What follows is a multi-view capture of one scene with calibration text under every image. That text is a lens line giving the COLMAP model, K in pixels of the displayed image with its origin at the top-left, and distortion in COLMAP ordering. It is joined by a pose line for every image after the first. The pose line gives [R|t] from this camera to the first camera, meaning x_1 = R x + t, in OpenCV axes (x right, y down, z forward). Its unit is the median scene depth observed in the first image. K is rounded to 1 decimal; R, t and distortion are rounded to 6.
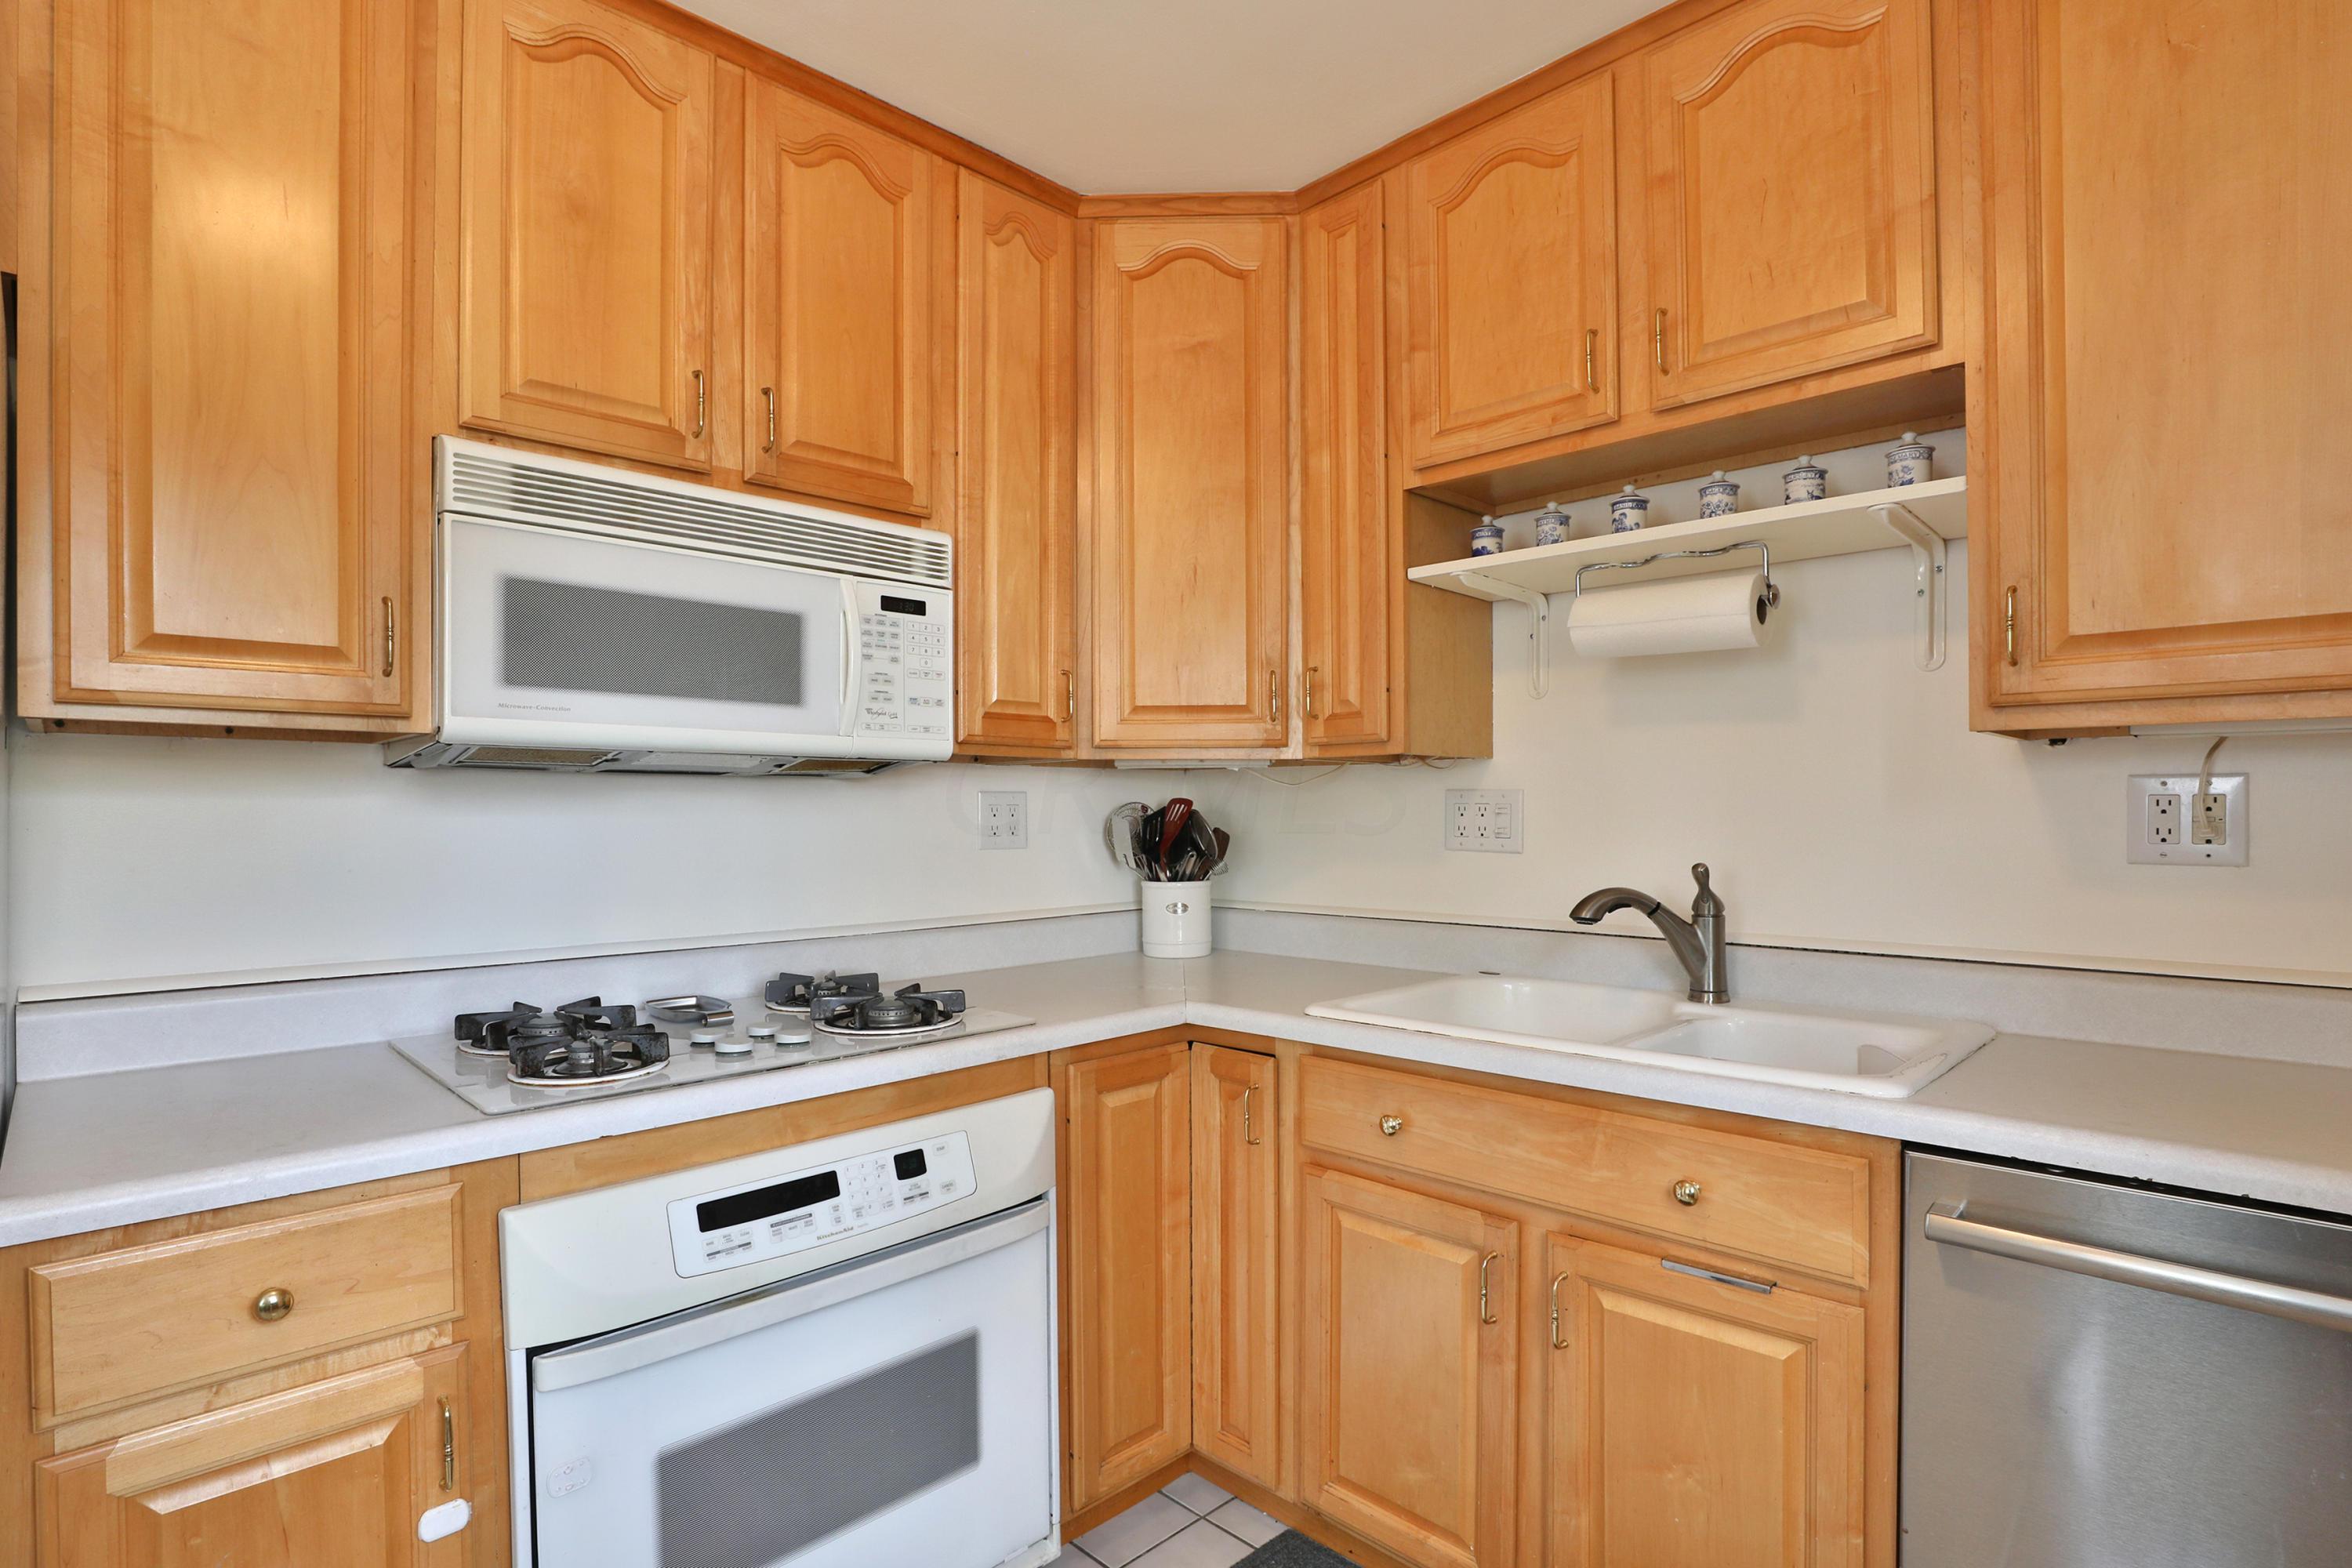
lens RADIAL K [[1125.8, 0, 1175.5], [0, 1125.8, 817.2], [0, 0, 1]] dist [-0.041817, 0.009956]
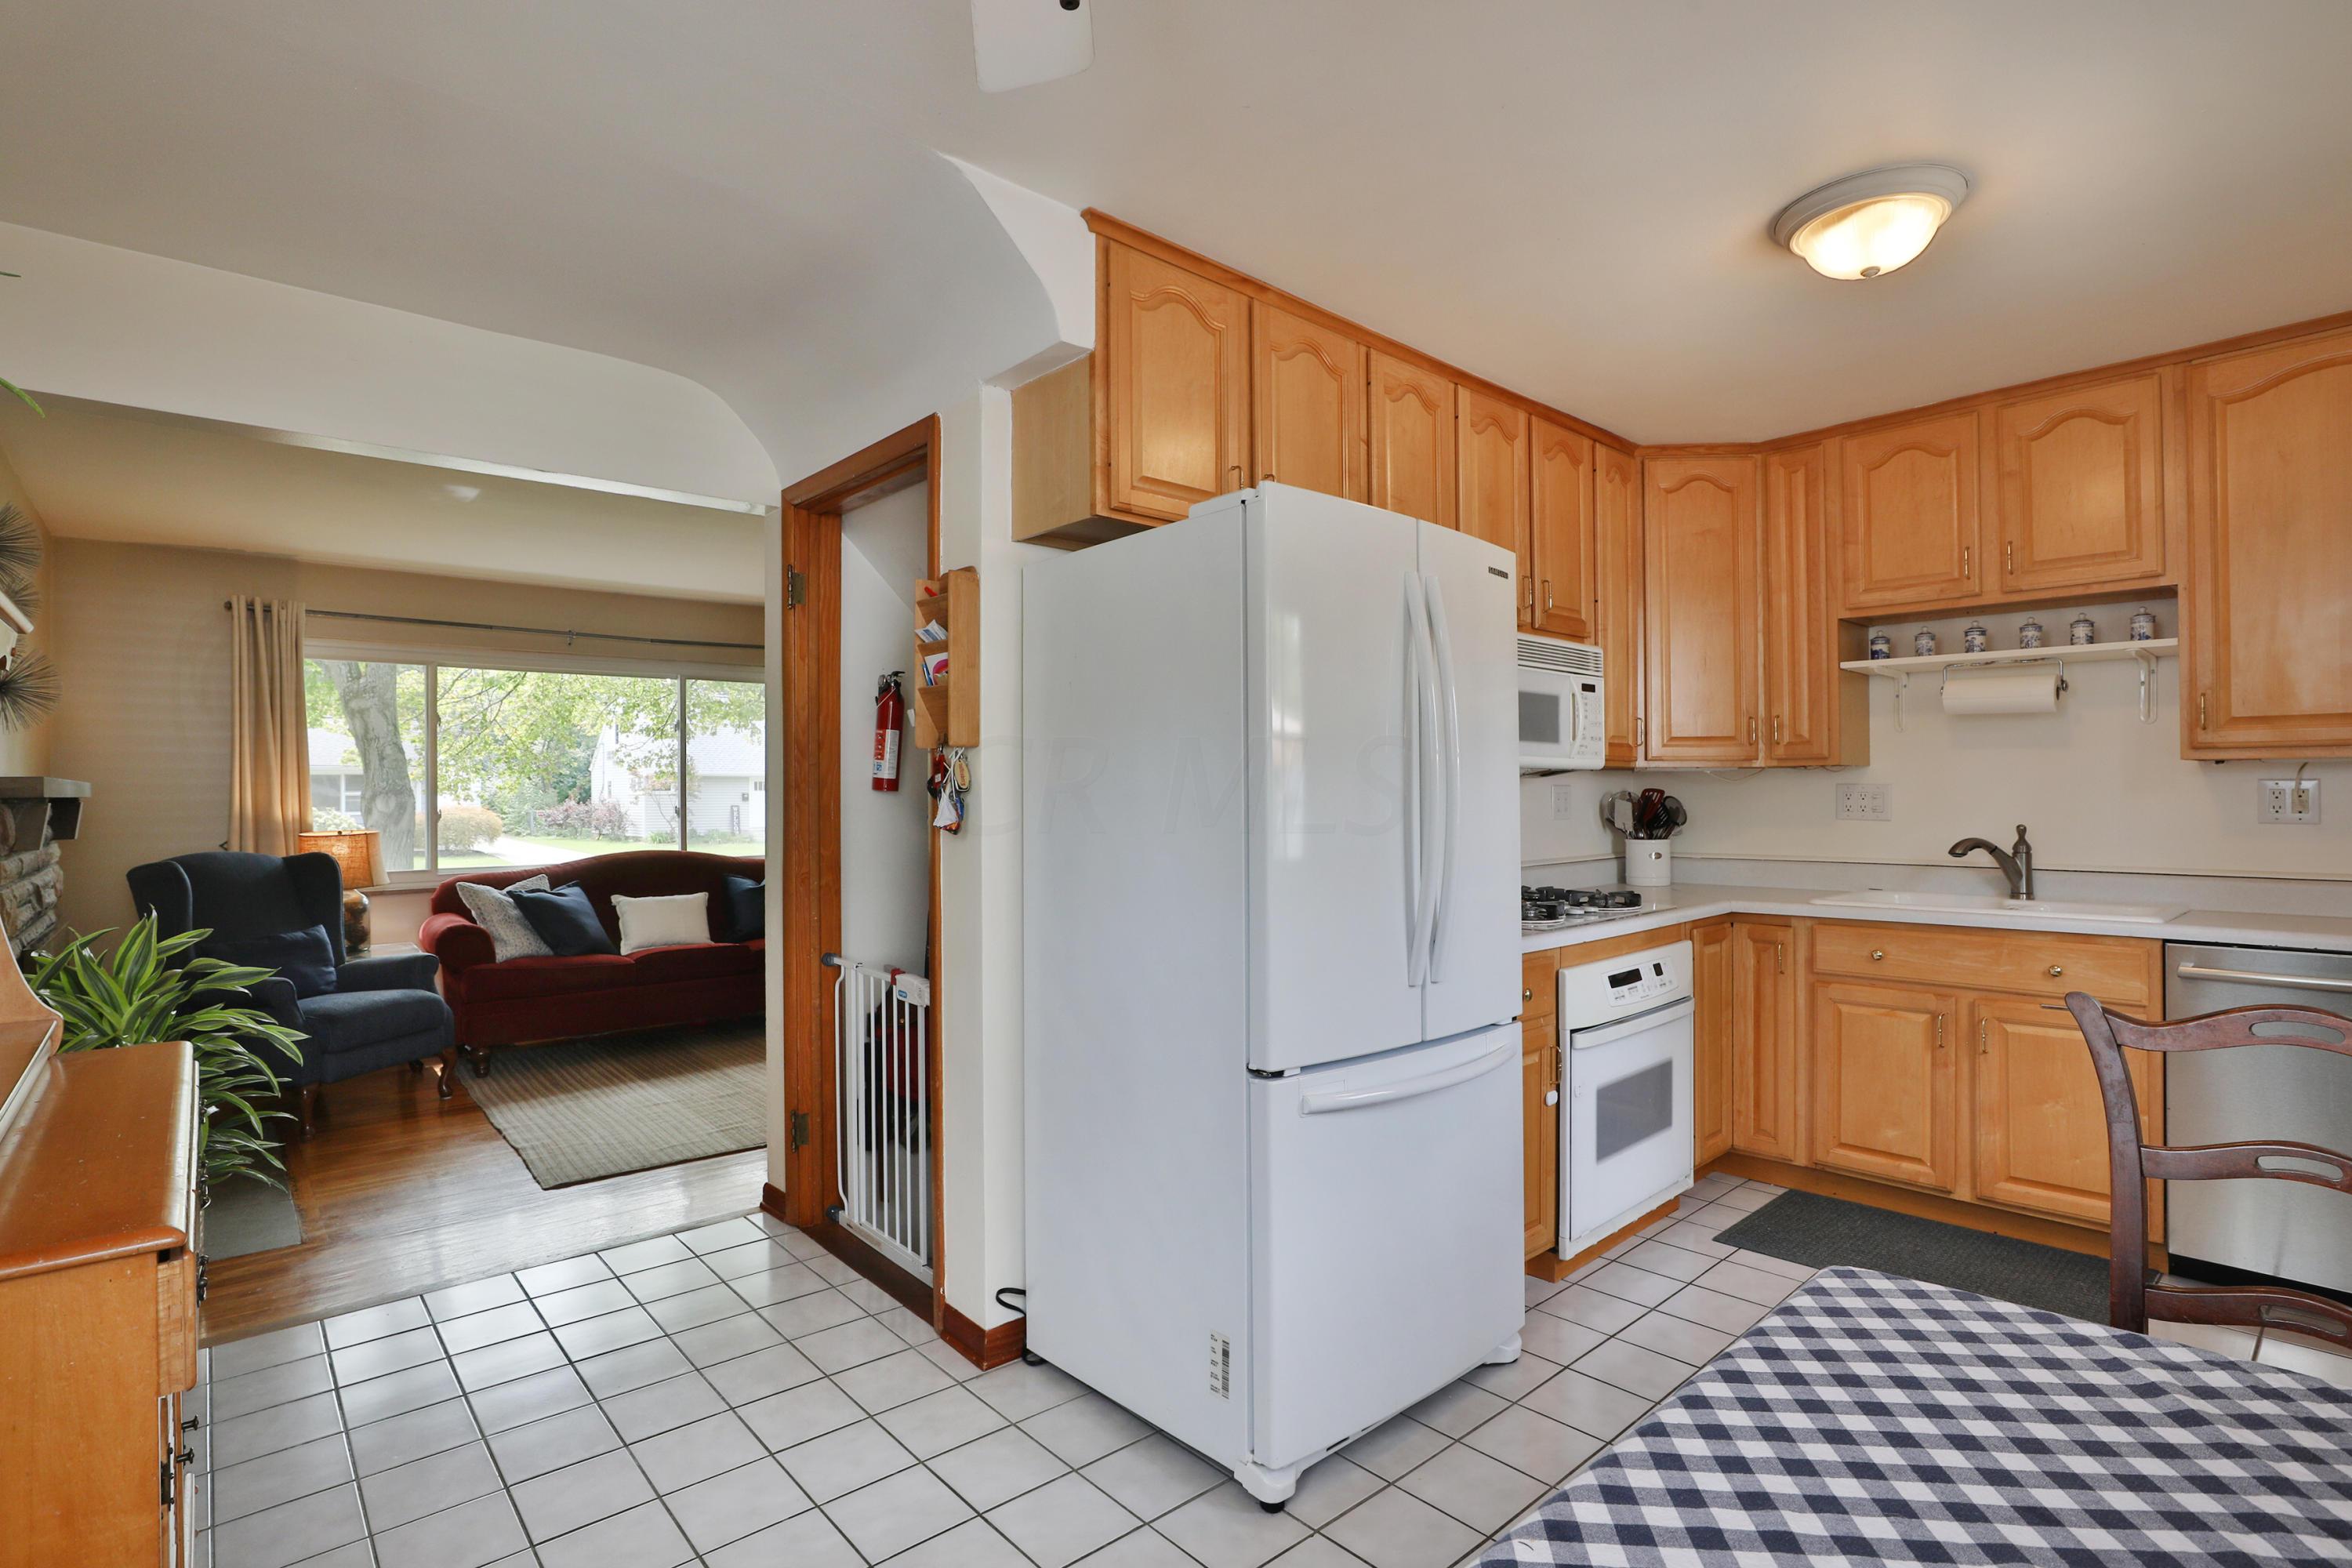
lens RADIAL K [[1125.8, 0, 1177.9], [0, 1125.8, 787.2], [0, 0, 1]] dist [-0.041817, 0.009956]
pose [[0.998853, -0.000664, -0.047876, -0.886632], [0.000166, 0.999946, -0.010409, -0.003369], [0.047881, 0.010389, 0.998799, -0.955141]]
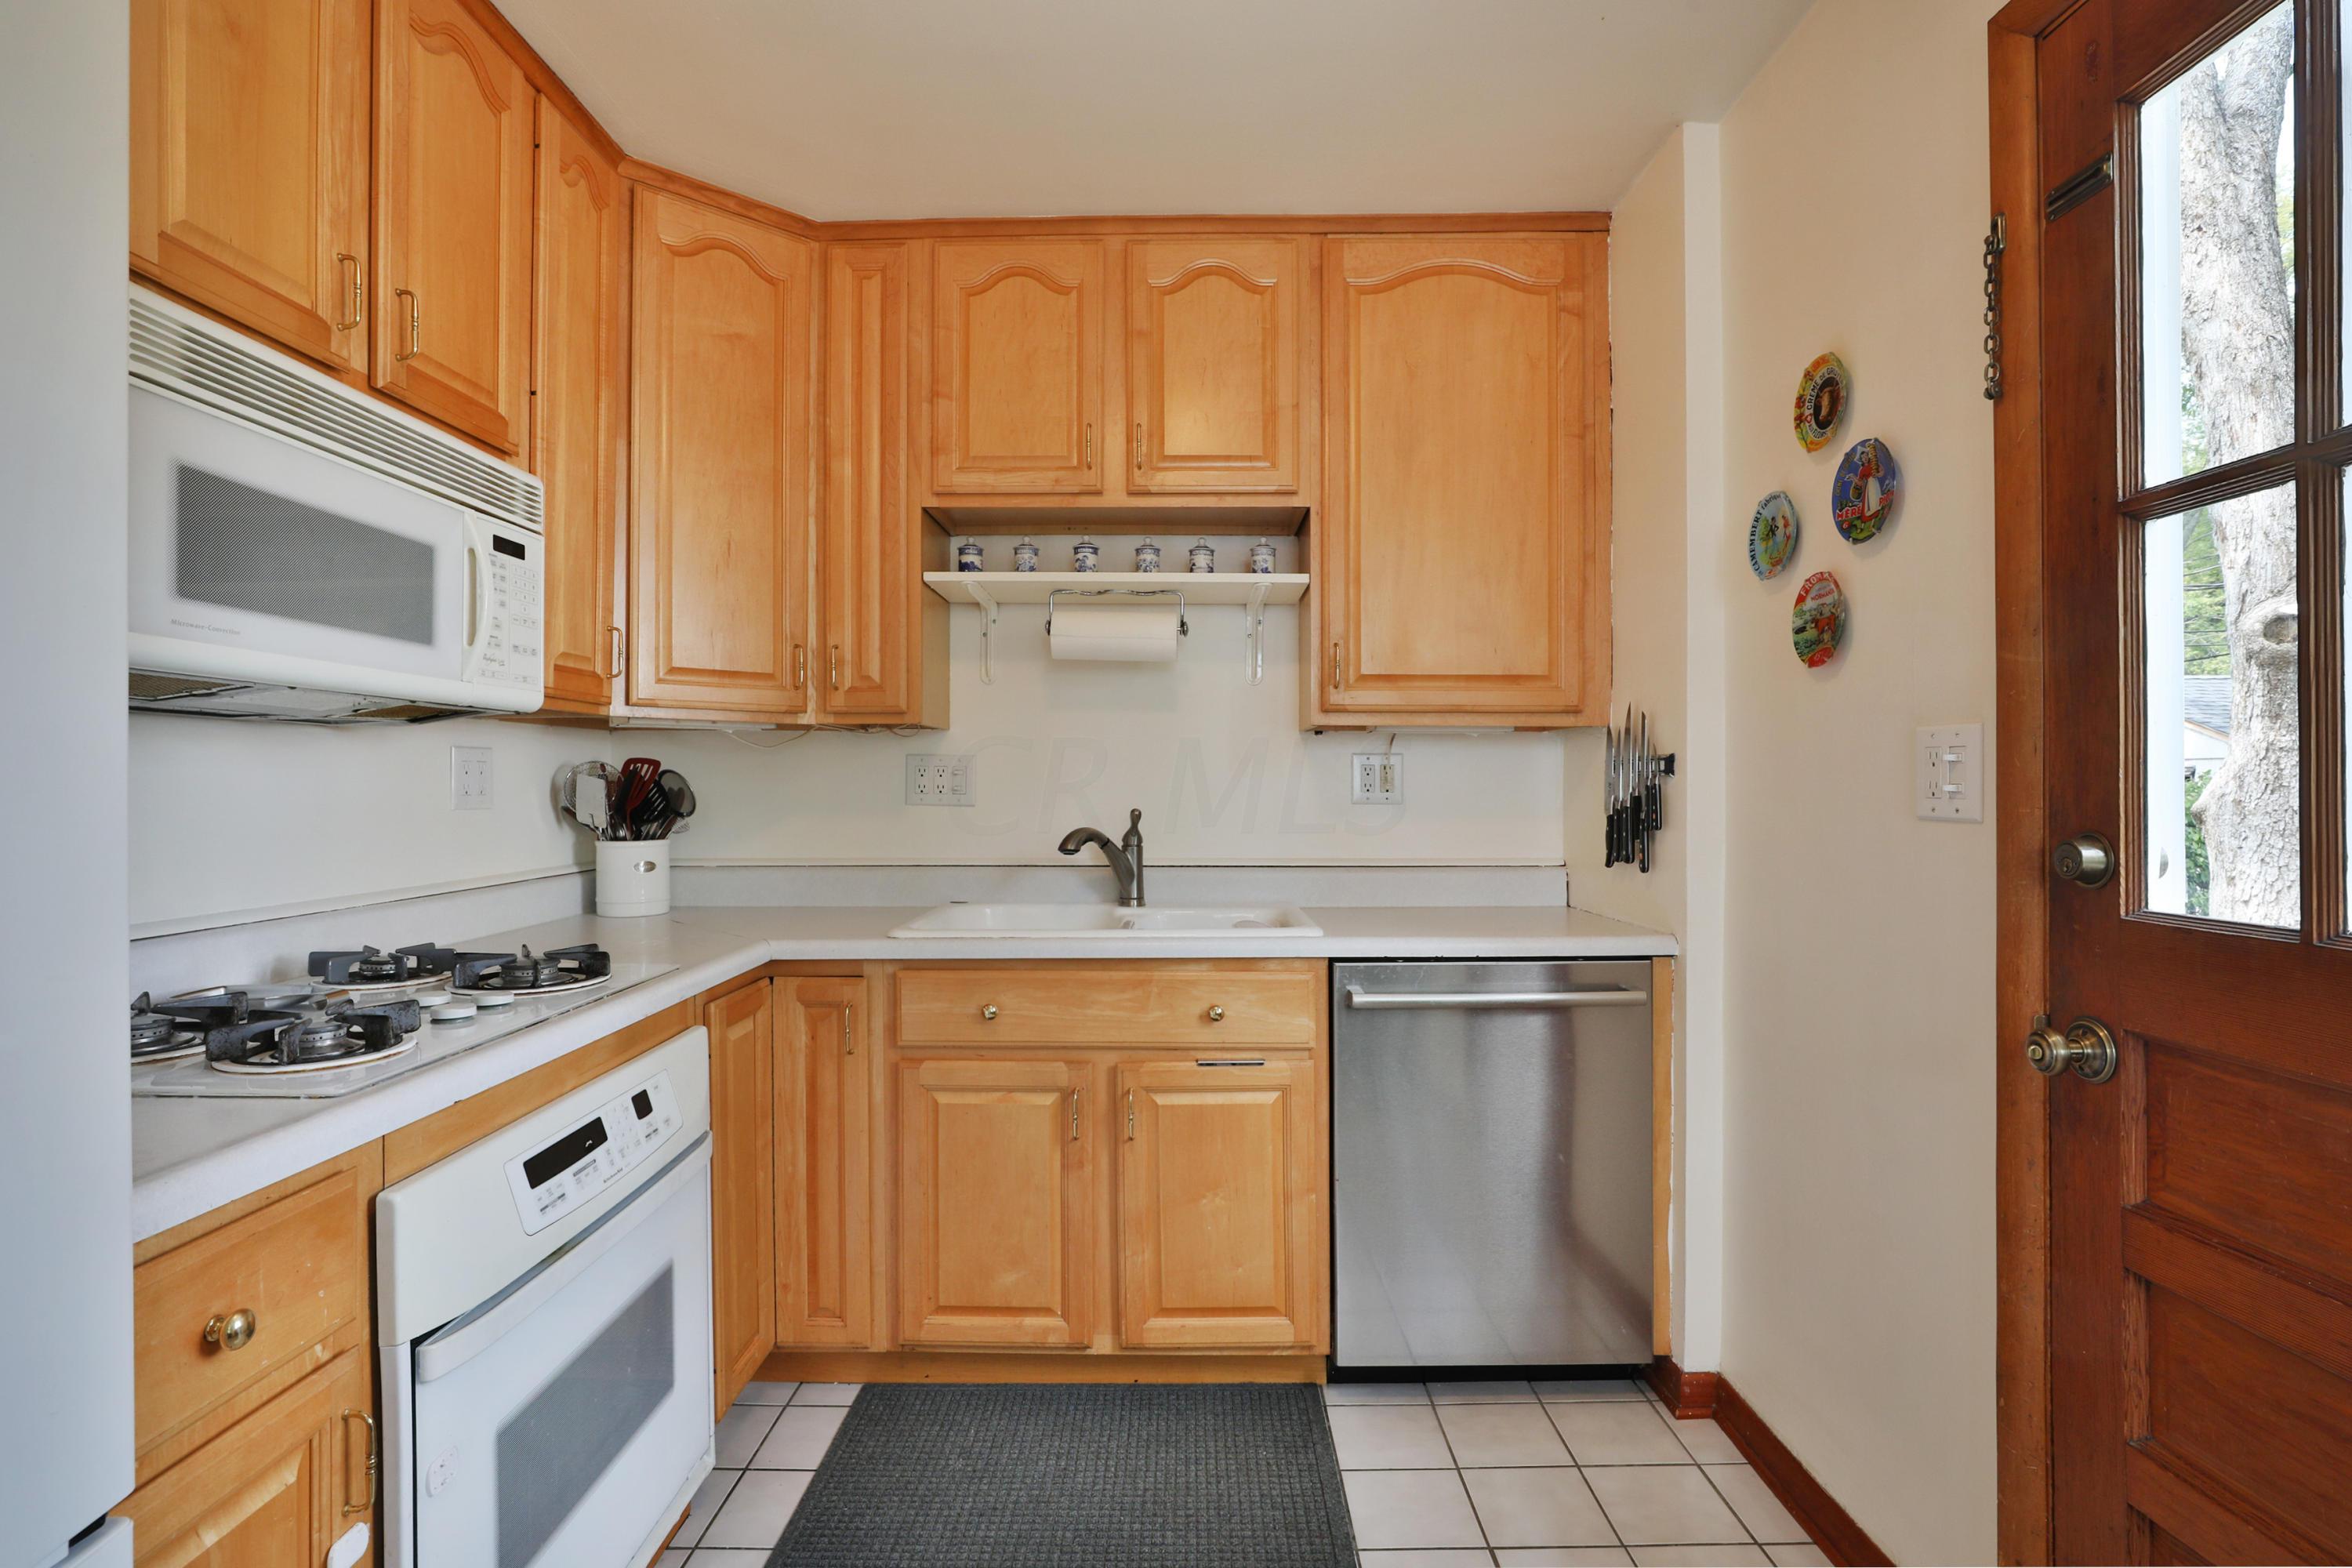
lens RADIAL K [[1125.8, 0, 1156.7], [0, 1125.8, 787.8], [0, 0, 1]] dist [-0.041817, 0.009956]
pose [[0.716162, 0.001607, 0.697932, -0.532010], [0.000673, 0.999995, -0.002994, 0.019001], [-0.697934, 0.002614, 0.716157, -0.057279]]
